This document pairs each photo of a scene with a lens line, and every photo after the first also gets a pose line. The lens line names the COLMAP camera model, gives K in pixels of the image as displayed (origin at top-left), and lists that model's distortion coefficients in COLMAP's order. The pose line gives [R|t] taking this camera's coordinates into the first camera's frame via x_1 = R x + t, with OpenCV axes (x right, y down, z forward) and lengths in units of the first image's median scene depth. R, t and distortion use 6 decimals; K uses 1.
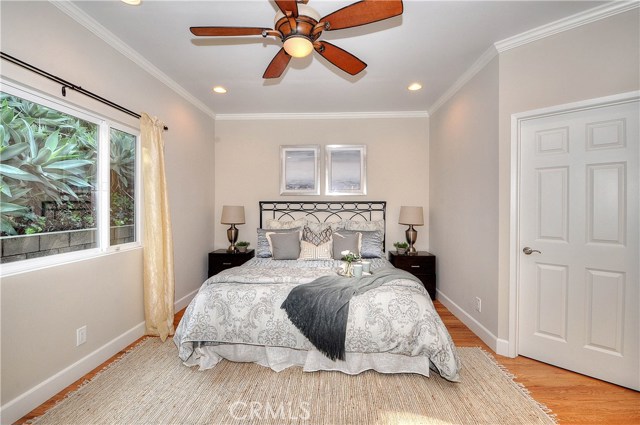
lens RADIAL K [[281.4, 0, 318.2], [0, 281.4, 207.7], [0, 0, 1]] dist [-0.004211, -0.006812]
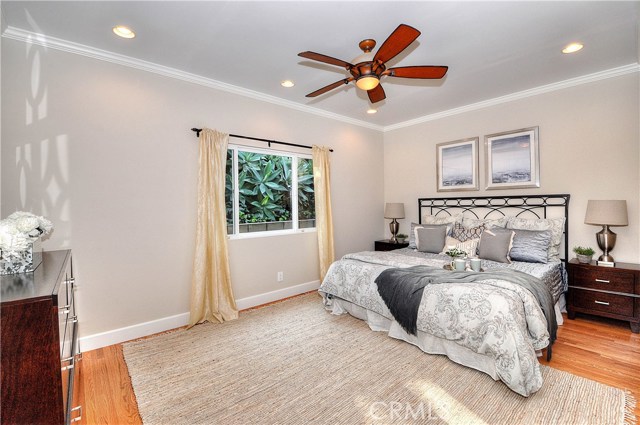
lens RADIAL K [[281.4, 0, 317.1], [0, 281.4, 206.2], [0, 0, 1]] dist [-0.004211, -0.006812]
pose [[0.689711, -0.006993, -0.724051, 0.411625], [0.011712, 0.999930, 0.001499, 0.001580], [0.723990, -0.009514, 0.689745, -0.053931]]
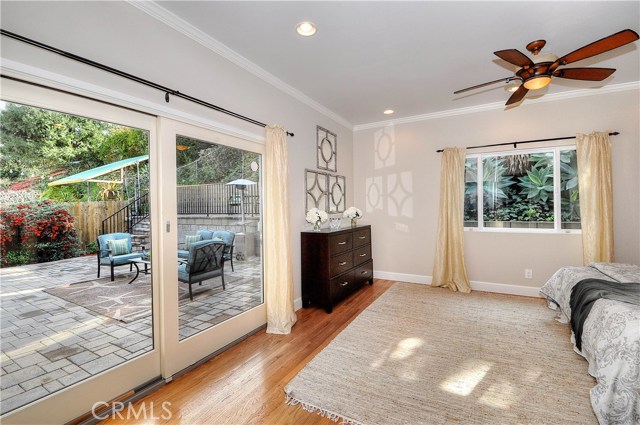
lens RADIAL K [[281.4, 0, 322.8], [0, 281.4, 208.0], [0, 0, 1]] dist [-0.004211, -0.006812]
pose [[-0.433561, 0.009585, -0.901073, 0.893626], [0.004498, 0.999954, 0.008472, 0.002737], [0.901113, -0.000380, -0.433584, 0.372222]]
